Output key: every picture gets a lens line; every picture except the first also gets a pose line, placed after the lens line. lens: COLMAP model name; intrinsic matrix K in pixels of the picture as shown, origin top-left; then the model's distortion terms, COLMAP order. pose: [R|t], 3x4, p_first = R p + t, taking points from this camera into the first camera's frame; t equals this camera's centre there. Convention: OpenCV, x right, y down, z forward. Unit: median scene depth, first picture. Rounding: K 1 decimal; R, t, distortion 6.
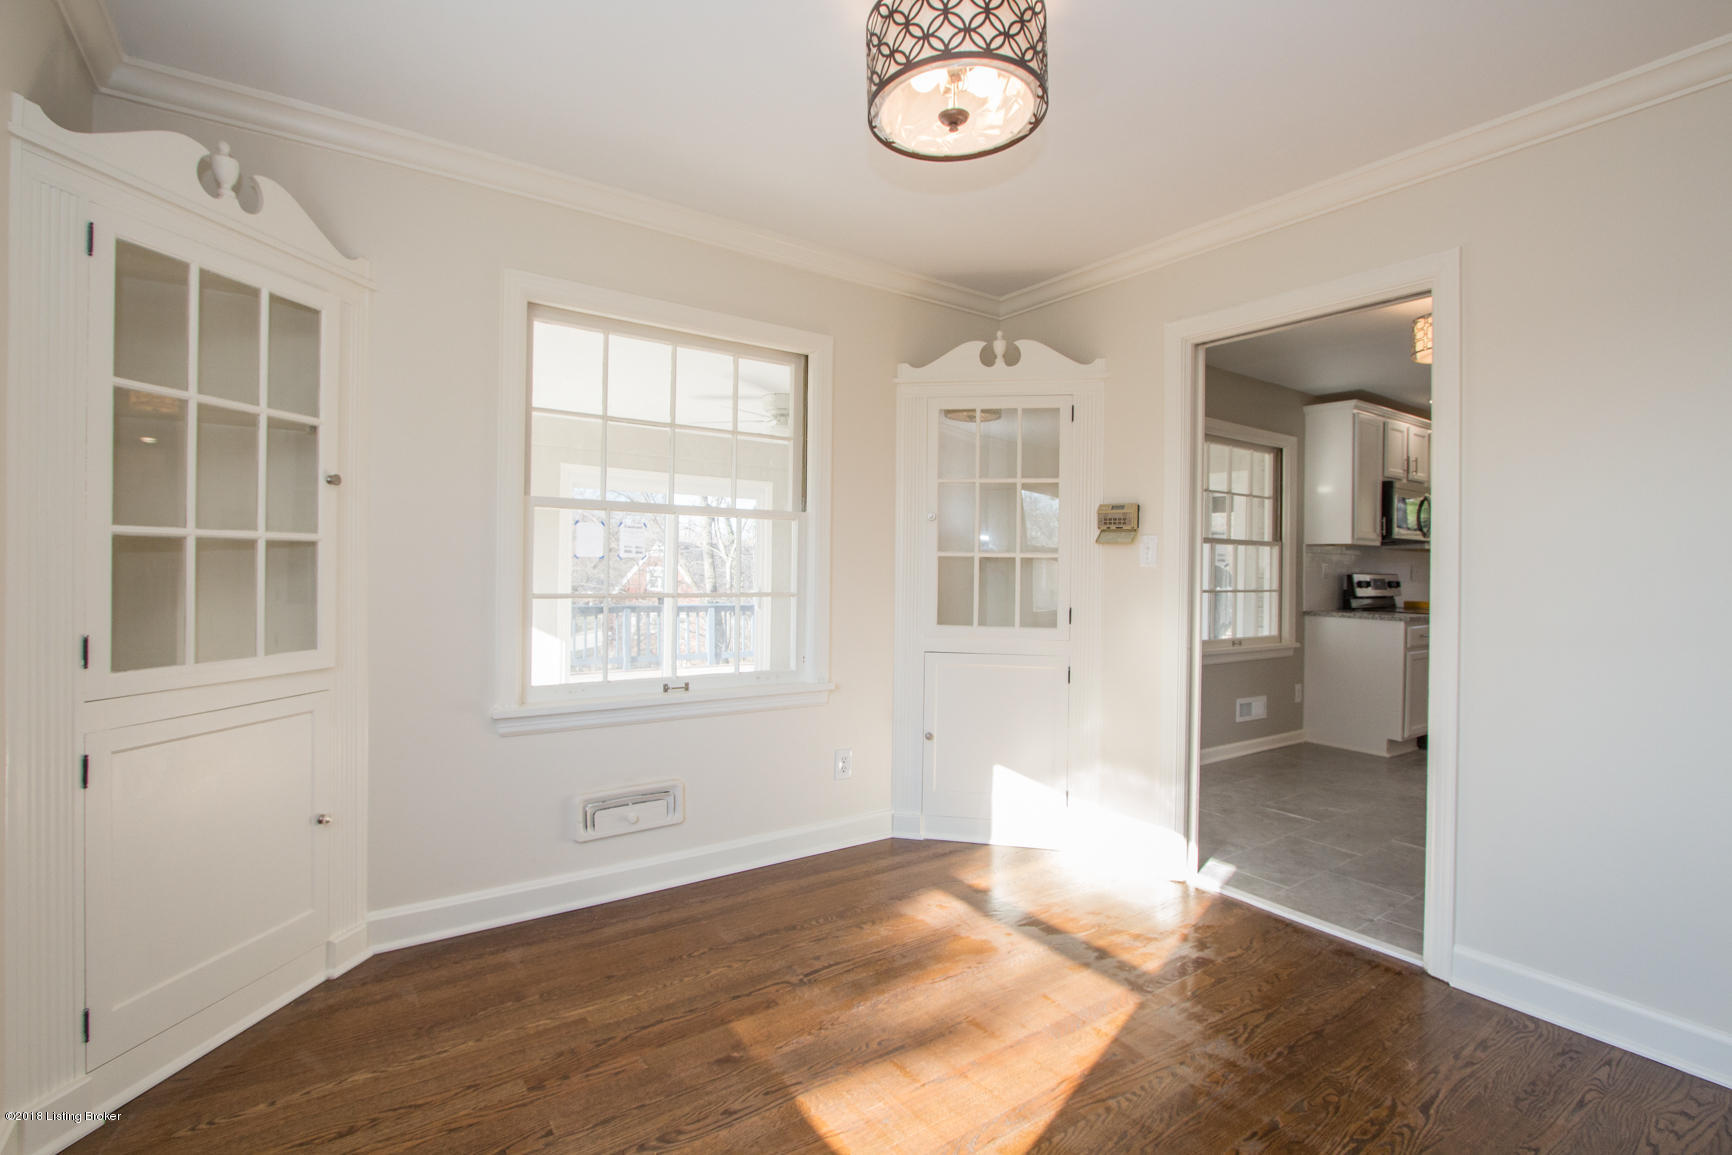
lens RADIAL K [[809.7, 0, 869.2], [0, 809.7, 568.5], [0, 0, 1]] dist [-0.002239, -0.000115]
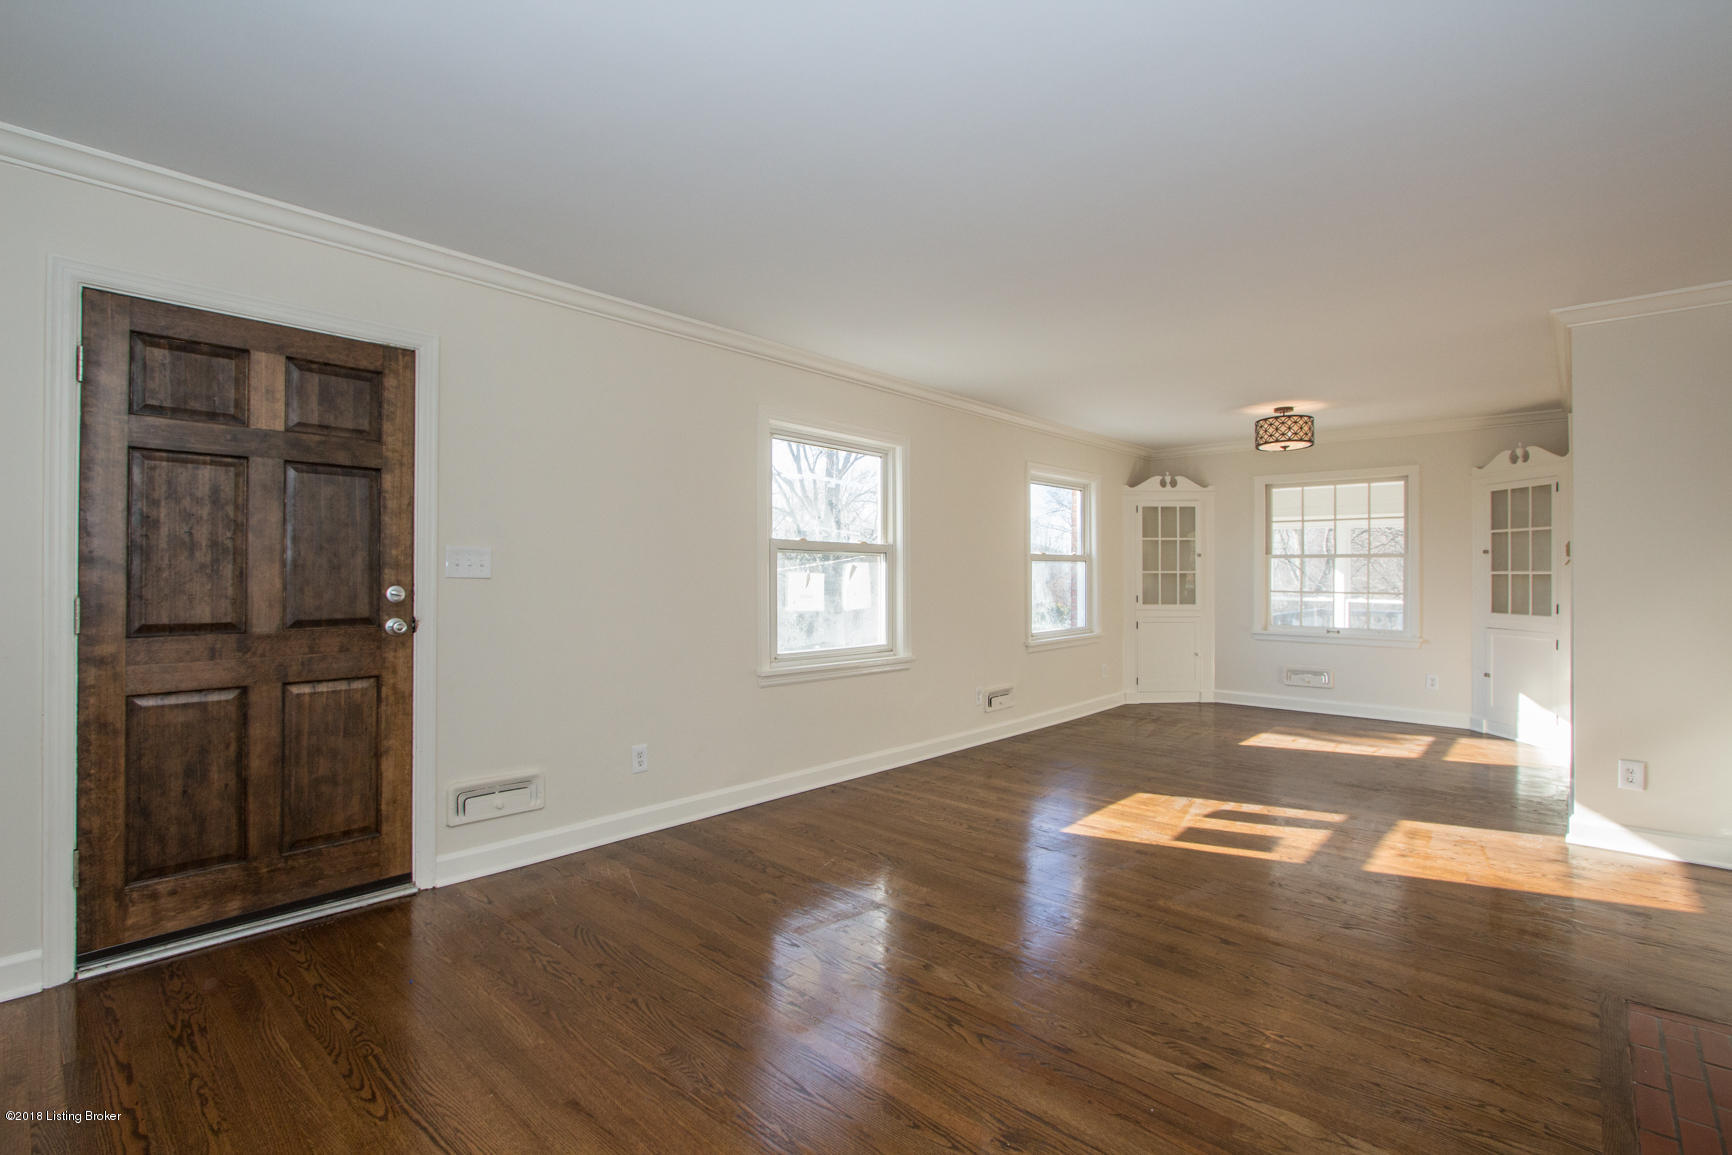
lens RADIAL K [[809.7, 0, 869.2], [0, 809.7, 573.7], [0, 0, 1]] dist [-0.002239, -0.000115]
pose [[0.231554, -0.008532, -0.972785, 1.541757], [0.002678, 0.999963, -0.008133, -0.004827], [0.972818, -0.000722, 0.231568, -0.759104]]
